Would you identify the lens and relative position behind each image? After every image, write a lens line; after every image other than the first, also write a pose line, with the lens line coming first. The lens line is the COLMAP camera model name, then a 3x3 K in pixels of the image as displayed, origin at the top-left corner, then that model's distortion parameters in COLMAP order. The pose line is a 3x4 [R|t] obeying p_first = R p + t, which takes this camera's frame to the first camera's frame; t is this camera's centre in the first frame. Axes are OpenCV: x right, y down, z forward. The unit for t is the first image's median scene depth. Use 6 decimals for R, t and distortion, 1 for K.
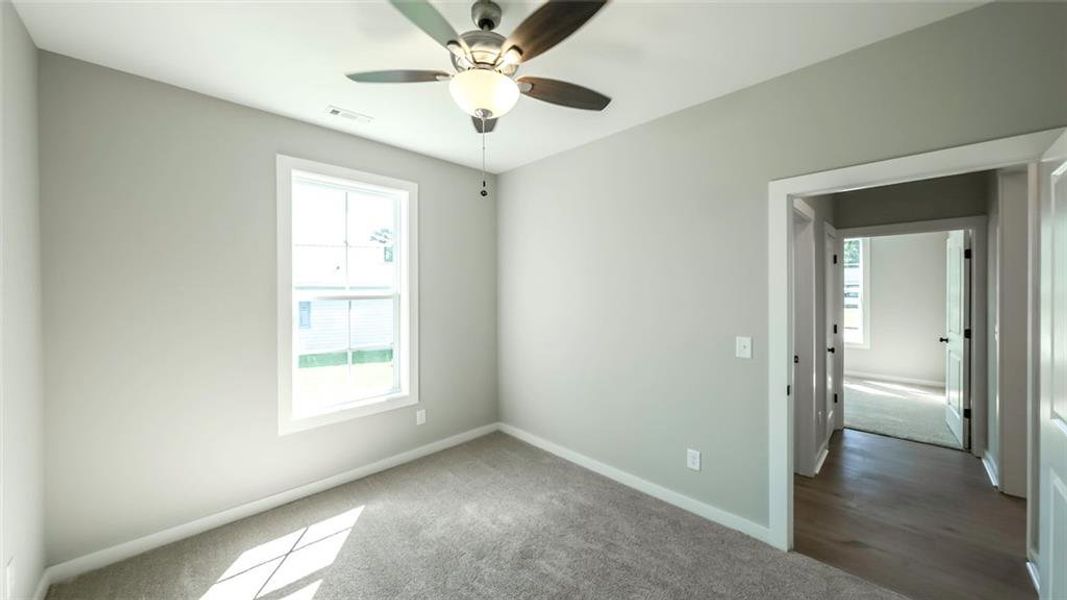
lens RADIAL K [[375.4, 0, 535.6], [0, 375.4, 291.5], [0, 0, 1]] dist [-0.002596, 0.000883]
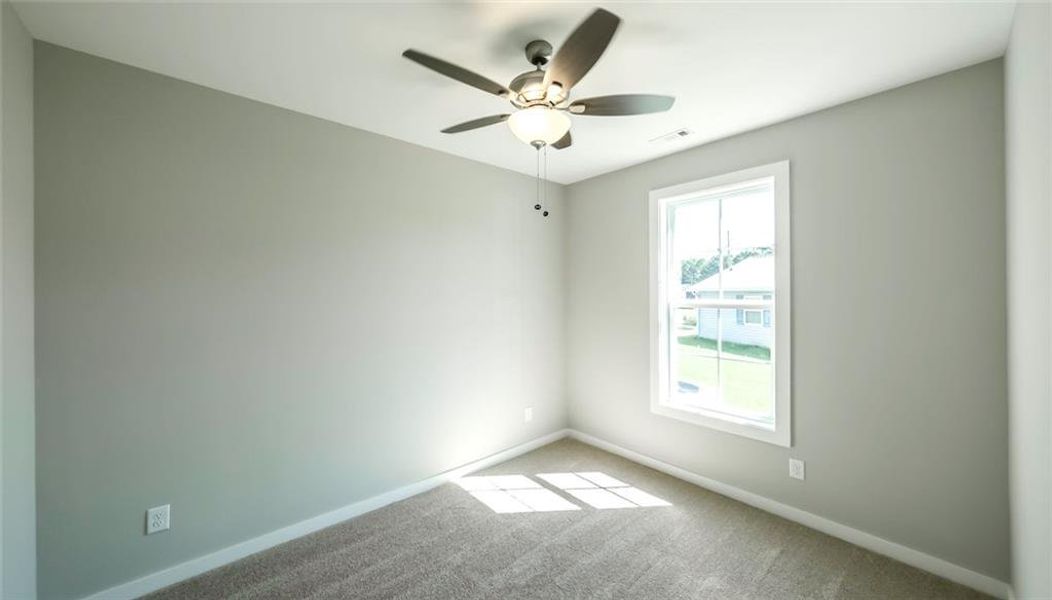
lens RADIAL K [[375.6, 0, 527.1], [0, 375.6, 292.2], [0, 0, 1]] dist [-0.003959, -0.000464]
pose [[-0.056549, 0.000096, -0.998400, 0.543436], [-0.003647, 0.999993, 0.000303, -0.018954], [0.998393, 0.003658, -0.056548, 0.581487]]
